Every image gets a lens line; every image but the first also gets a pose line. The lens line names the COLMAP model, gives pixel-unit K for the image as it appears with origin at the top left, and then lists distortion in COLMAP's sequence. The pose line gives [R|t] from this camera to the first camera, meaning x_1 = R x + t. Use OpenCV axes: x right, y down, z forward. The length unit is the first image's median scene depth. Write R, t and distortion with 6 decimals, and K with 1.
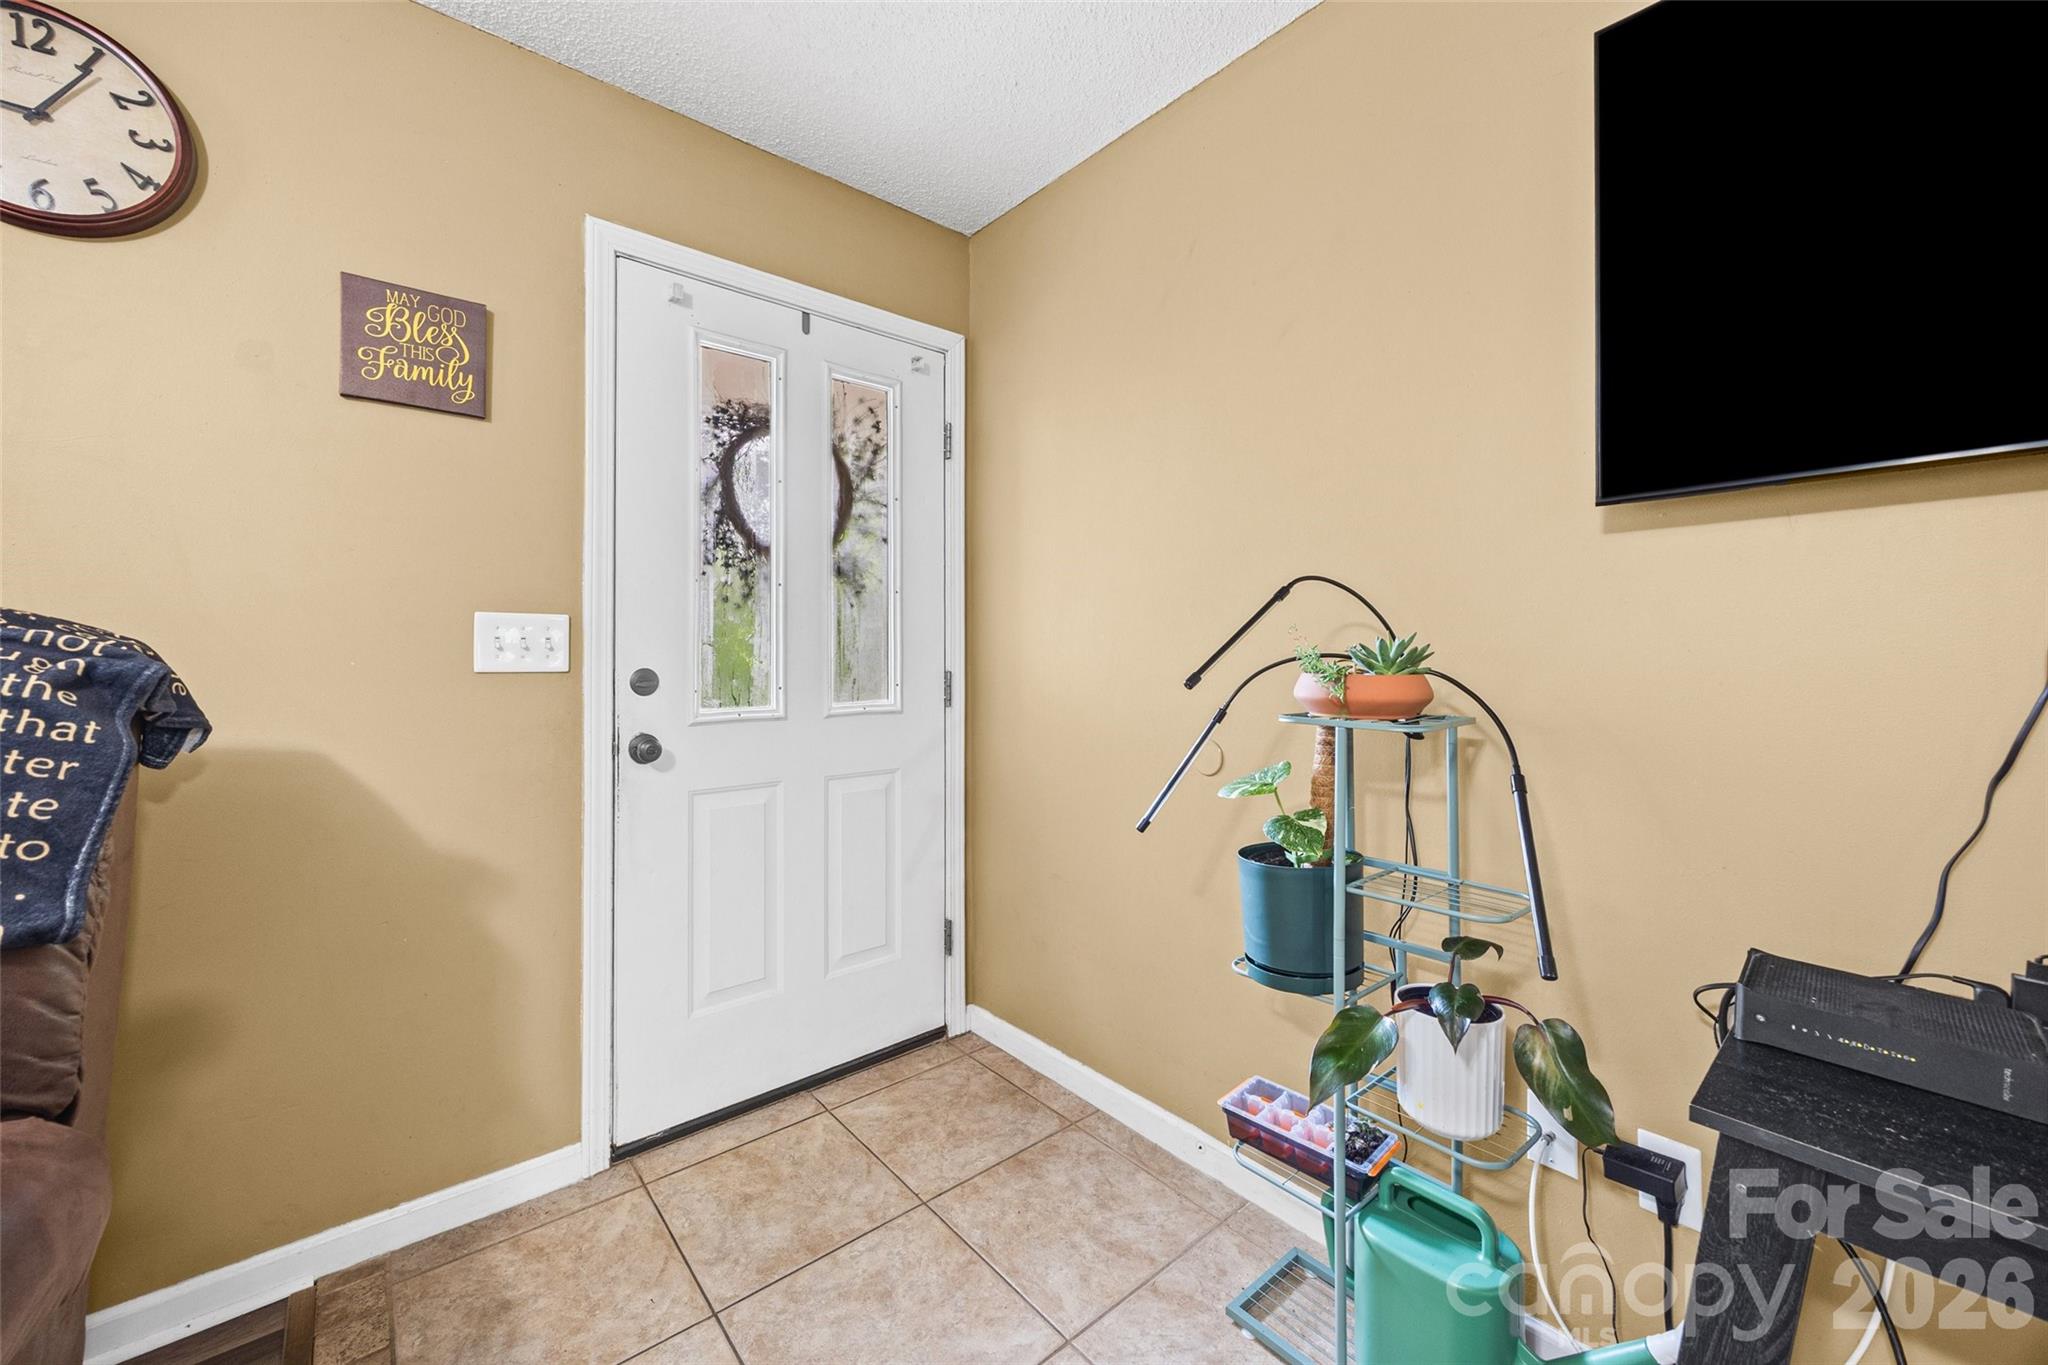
lens RADIAL K [[789.0, 0, 1010.3], [0, 789.0, 649.8], [0, 0, 1]] dist [-0.003241, -0.000228]
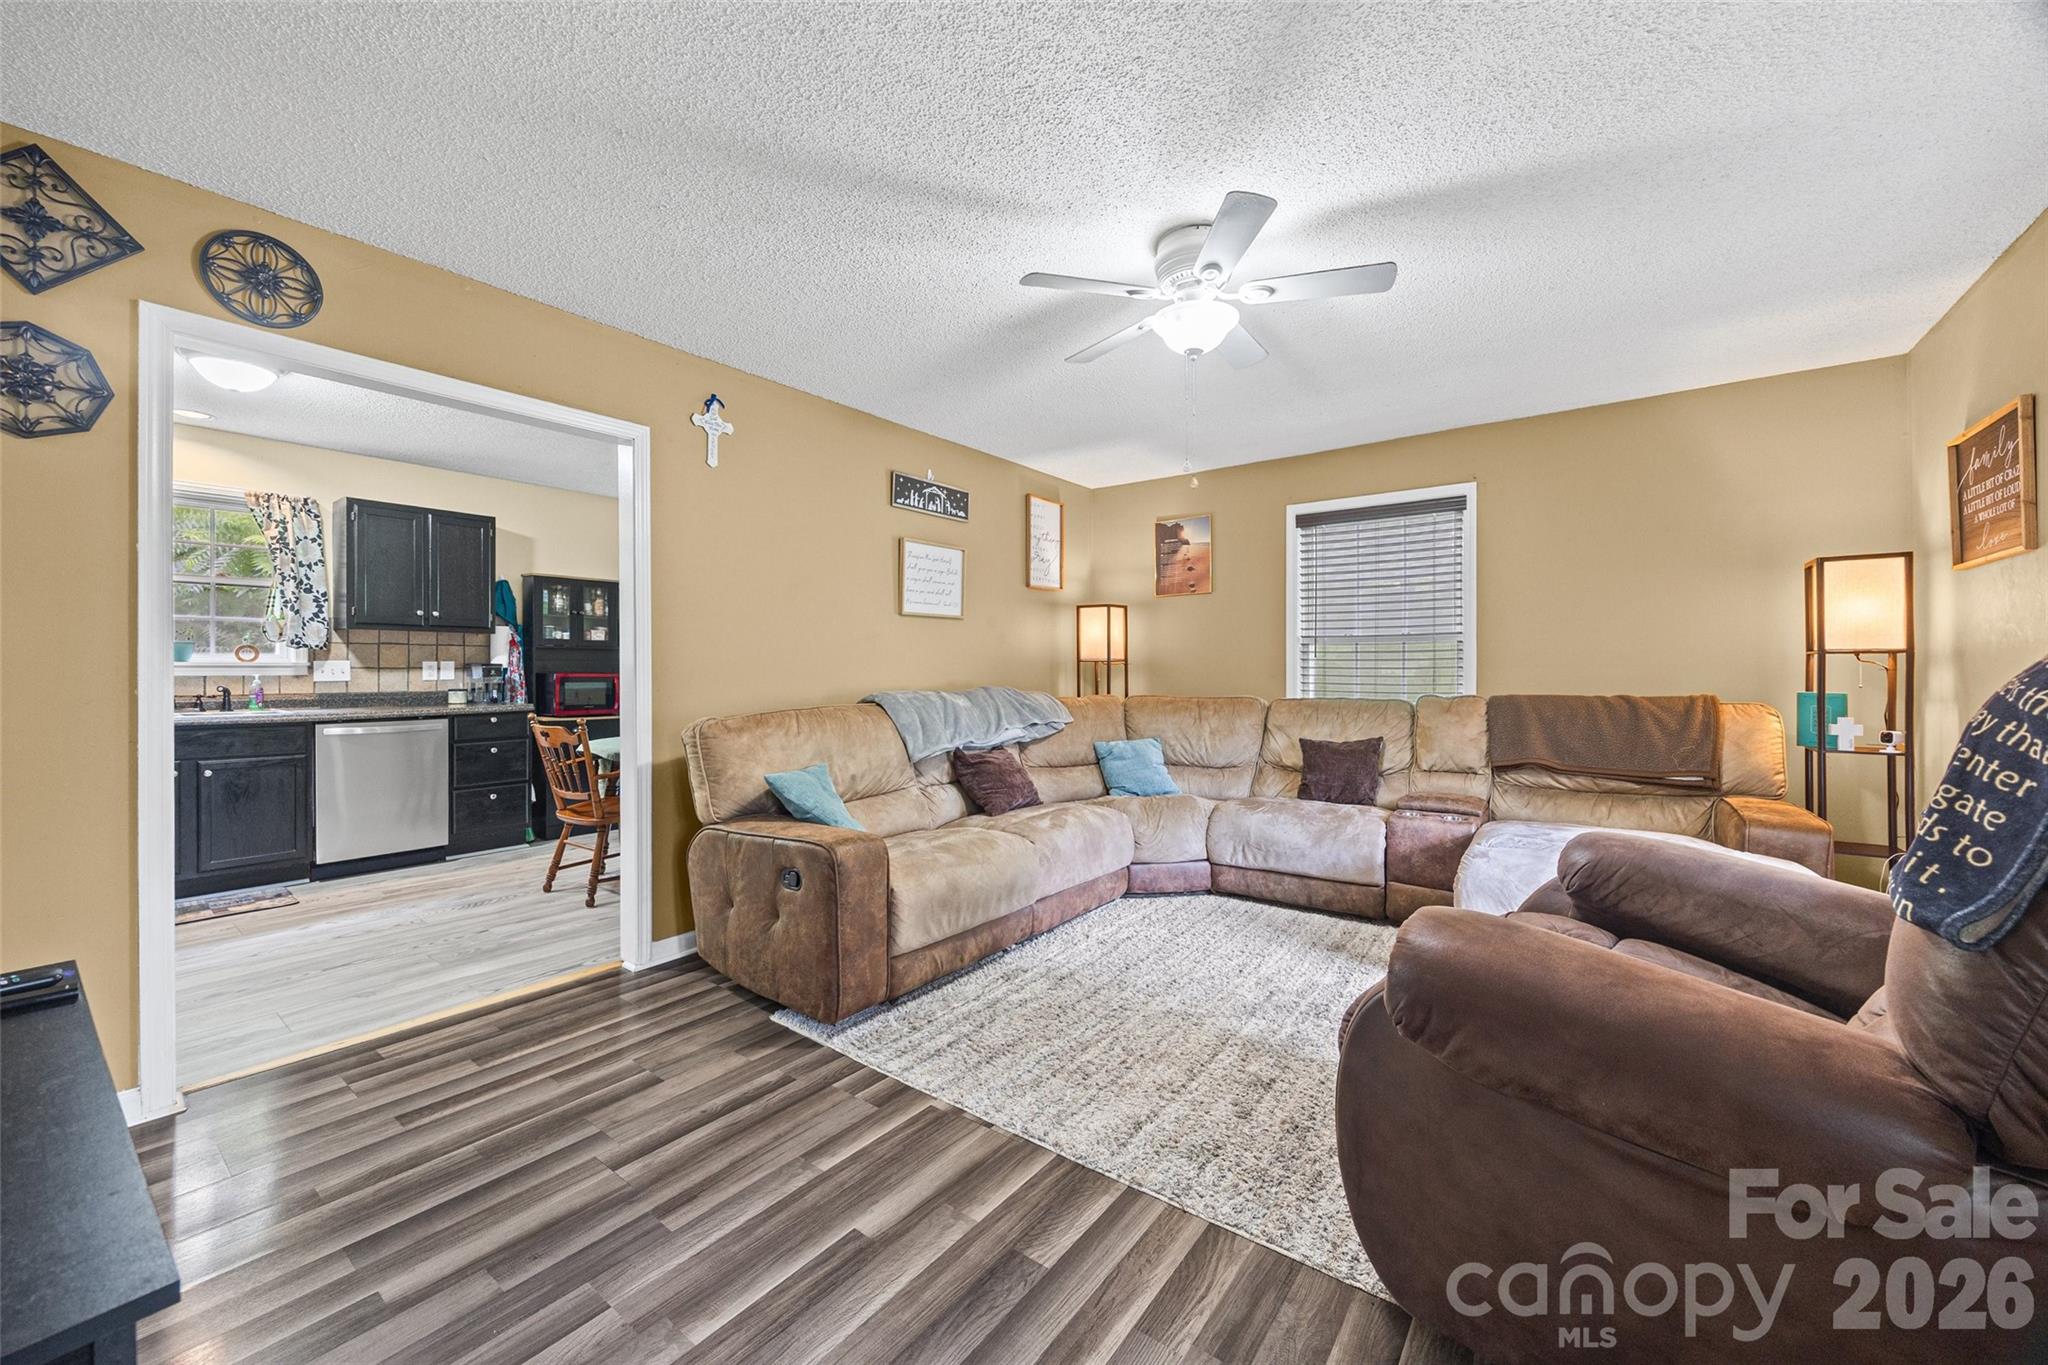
lens RADIAL K [[782.1, 0, 1010.4], [0, 782.1, 670.9], [0, 0, 1]] dist [-0.003126, -0.000075]
pose [[-0.975479, 0.003751, -0.220059, 0.107455], [0.005108, 0.999971, -0.005598, 0.003740], [0.220031, -0.006584, -0.975471, 0.787490]]
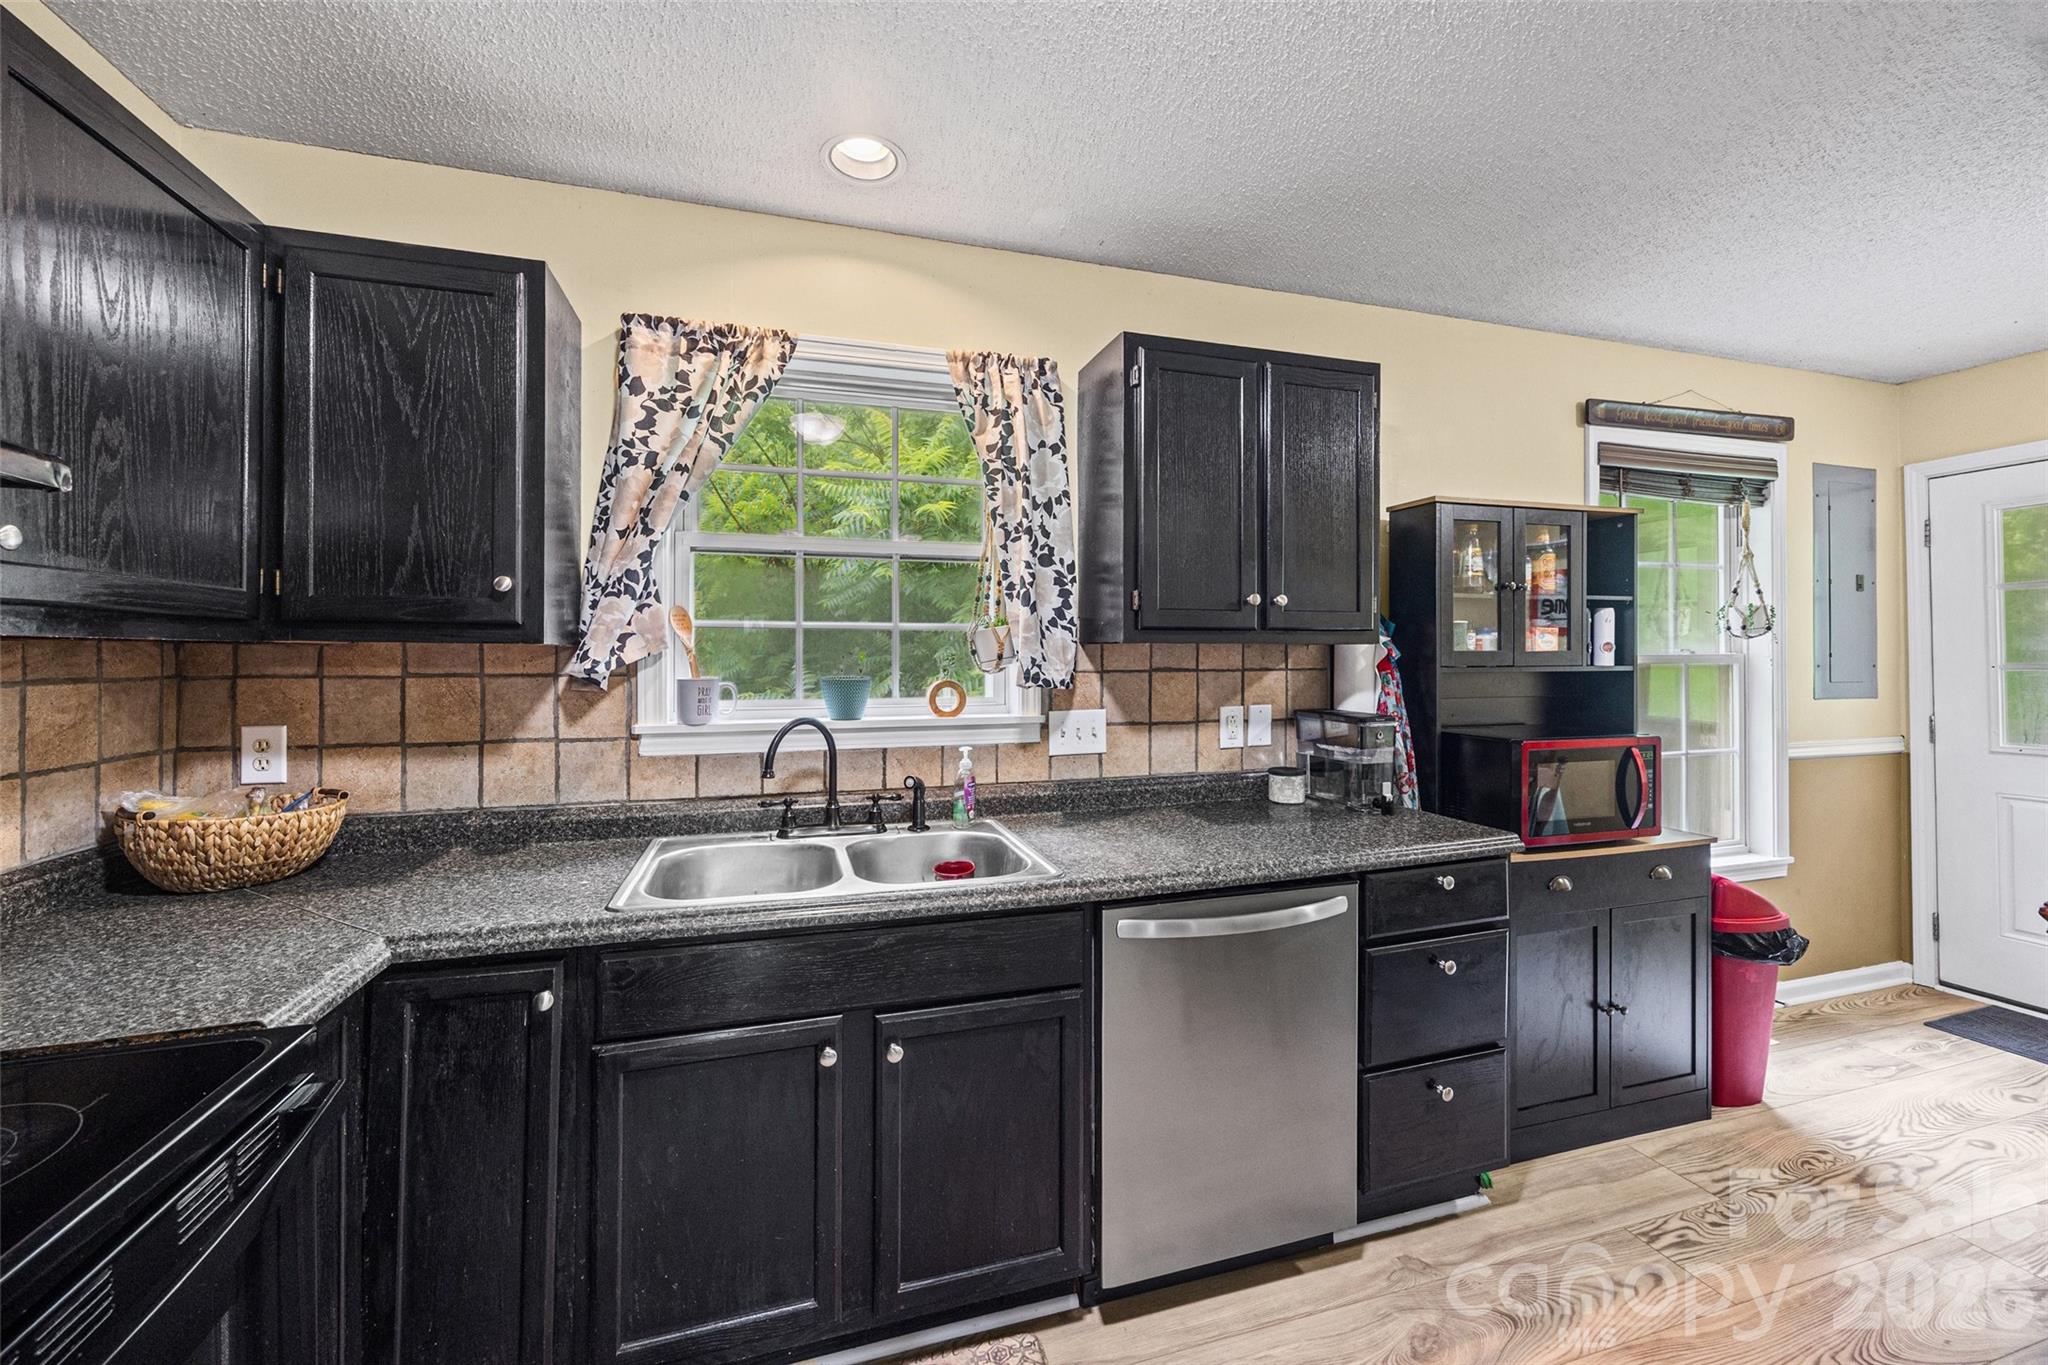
lens RADIAL K [[789.0, 0, 1010.3], [0, 789.0, 649.8], [0, 0, 1]] dist [-0.003241, -0.000228]
pose [[-0.918125, 0.007599, 0.396217, 1.369317], [-0.000327, 0.999801, -0.019933, -0.127362], [-0.396290, -0.018430, -0.917940, -1.105780]]
